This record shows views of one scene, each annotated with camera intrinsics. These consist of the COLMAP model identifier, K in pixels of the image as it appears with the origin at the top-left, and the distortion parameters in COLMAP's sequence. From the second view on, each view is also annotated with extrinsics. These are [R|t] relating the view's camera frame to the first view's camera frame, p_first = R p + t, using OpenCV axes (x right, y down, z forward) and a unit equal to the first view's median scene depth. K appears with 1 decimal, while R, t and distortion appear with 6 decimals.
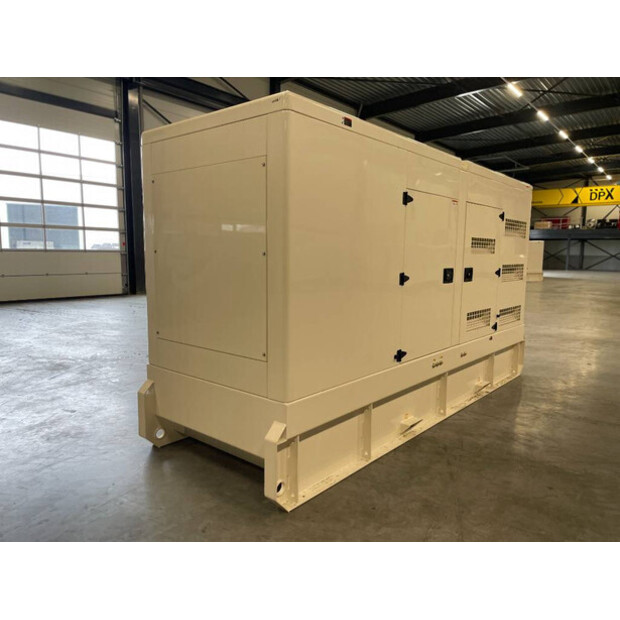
lens RADIAL K [[471.0, 0, 310.0], [0, 471.0, 310.0], [0, 0, 1]] dist [0.095500, -0.122657]
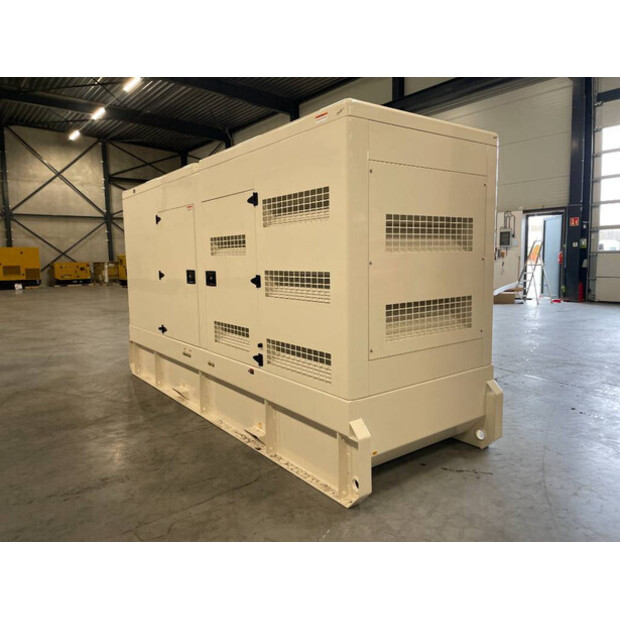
lens RADIAL K [[471.0, 0, 310.0], [0, 471.0, 310.0], [0, 0, 1]] dist [0.095500, -0.122657]
pose [[-0.225590, 0.090796, -0.969982, 1.249026], [-0.110595, 0.986825, 0.118093, -0.151409], [0.967925, 0.133916, -0.212576, 1.466065]]
